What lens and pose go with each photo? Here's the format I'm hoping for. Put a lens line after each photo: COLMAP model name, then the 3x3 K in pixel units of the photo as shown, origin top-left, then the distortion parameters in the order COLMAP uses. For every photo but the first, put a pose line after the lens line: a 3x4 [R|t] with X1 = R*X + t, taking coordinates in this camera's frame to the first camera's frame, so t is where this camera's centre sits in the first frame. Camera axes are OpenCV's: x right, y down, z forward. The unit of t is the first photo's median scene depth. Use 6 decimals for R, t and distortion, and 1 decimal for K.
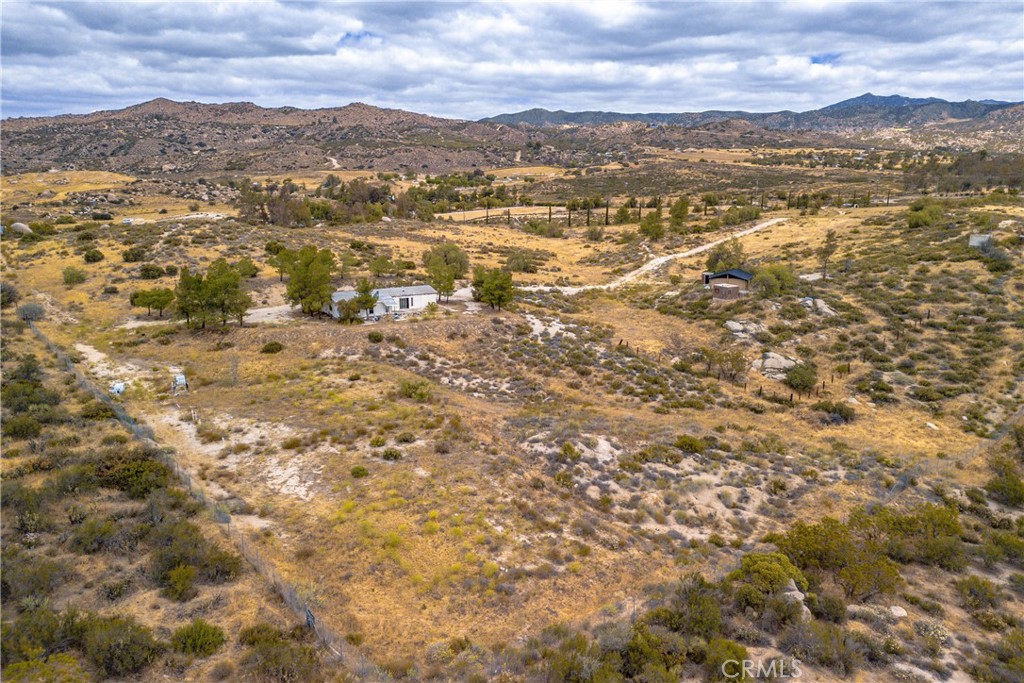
lens RADIAL K [[752.7, 0, 510.0], [0, 752.7, 349.8], [0, 0, 1]] dist [0.093321, -0.099941]
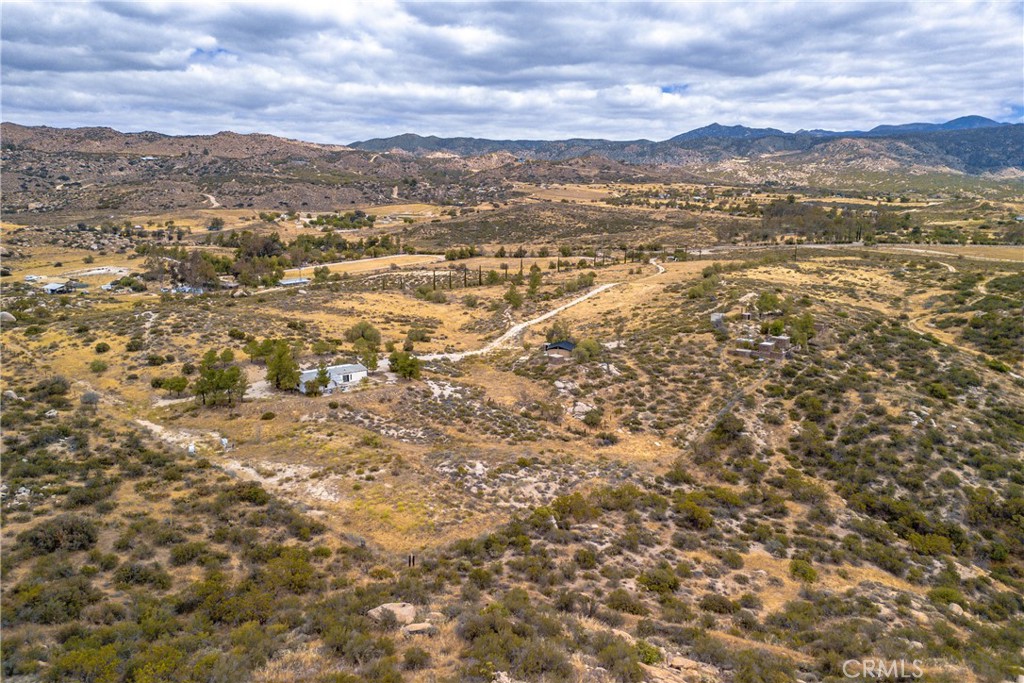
lens RADIAL K [[752.7, 0, 510.5], [0, 752.7, 347.2], [0, 0, 1]] dist [0.093321, -0.099941]
pose [[0.986698, -0.033573, 0.159058, -0.038296], [0.038040, 0.998960, -0.025121, -0.051865], [-0.158049, 0.030838, 0.986950, -0.382831]]
